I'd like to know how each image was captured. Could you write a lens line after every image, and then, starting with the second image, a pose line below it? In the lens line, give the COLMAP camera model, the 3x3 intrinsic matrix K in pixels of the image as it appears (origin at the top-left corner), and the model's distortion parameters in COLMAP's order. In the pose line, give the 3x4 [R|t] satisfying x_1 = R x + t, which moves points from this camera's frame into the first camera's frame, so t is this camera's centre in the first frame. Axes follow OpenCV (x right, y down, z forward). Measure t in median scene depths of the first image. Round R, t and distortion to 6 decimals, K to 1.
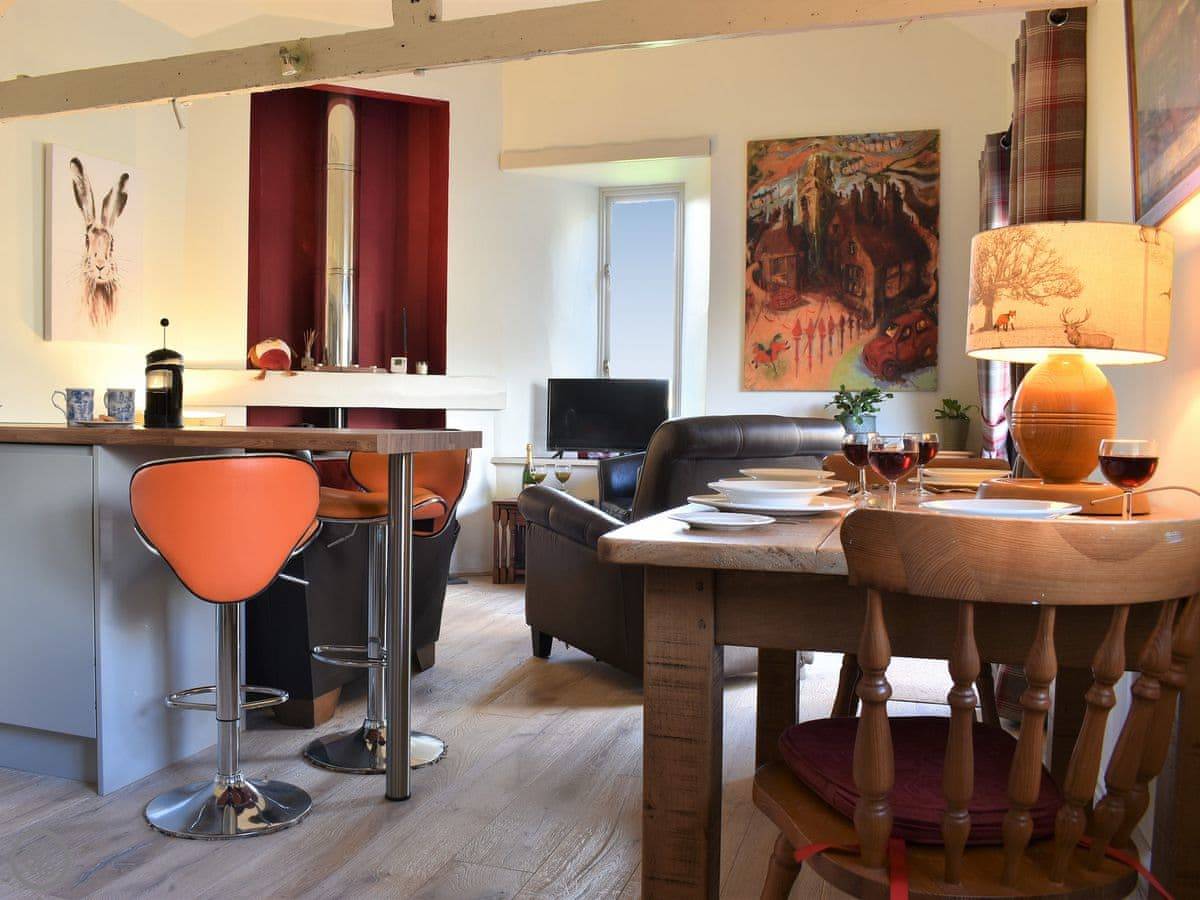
lens RADIAL K [[1071.3, 0, 537.5], [0, 1071.3, 452.4], [0, 0, 1]] dist [-0.090247, 0.006466]
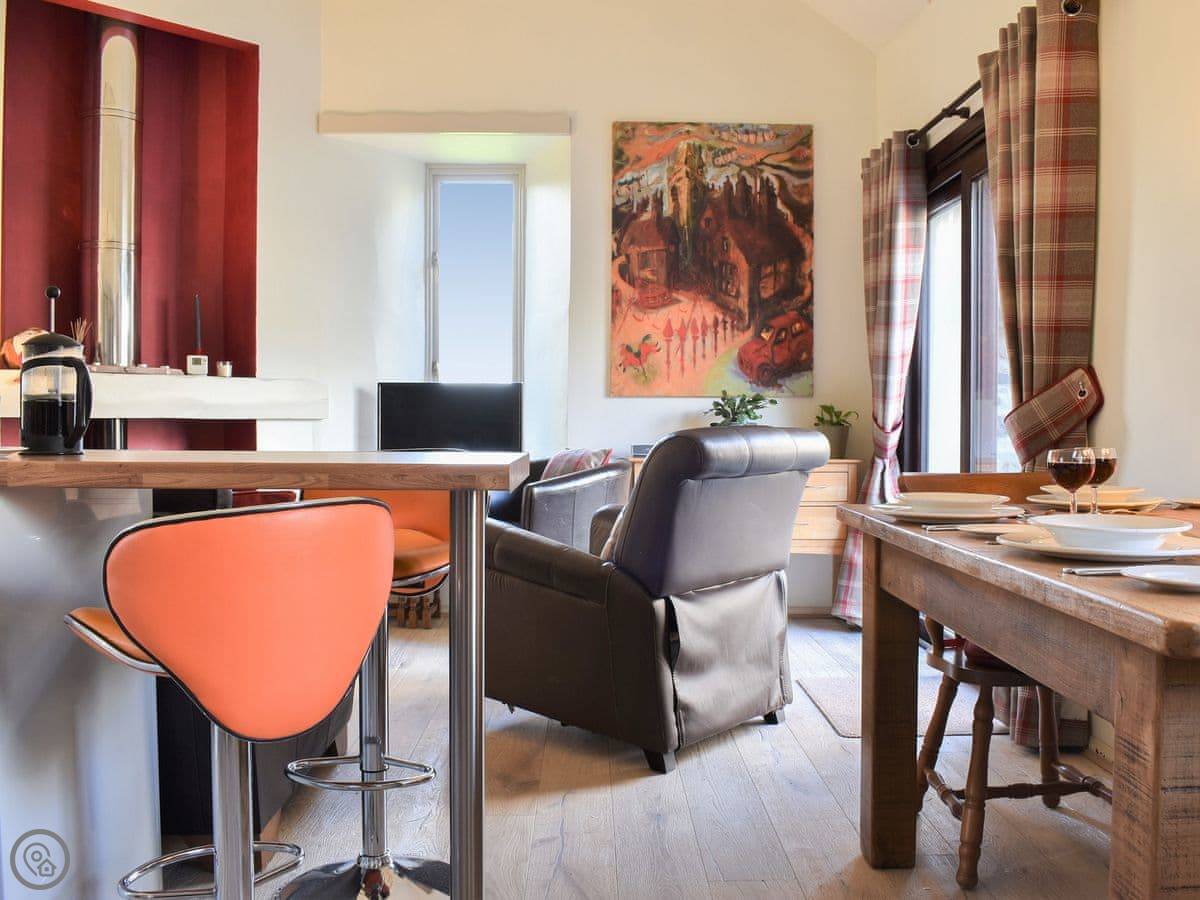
lens RADIAL K [[1089.4, 0, 625.6], [0, 1089.4, 451.2], [0, 0, 1]] dist [-0.087059, -0.000286]
pose [[0.928491, -0.017615, 0.370938, -0.142636], [0.019939, 0.999798, -0.002431, -0.009333], [-0.370820, 0.009653, 0.928655, 0.142492]]
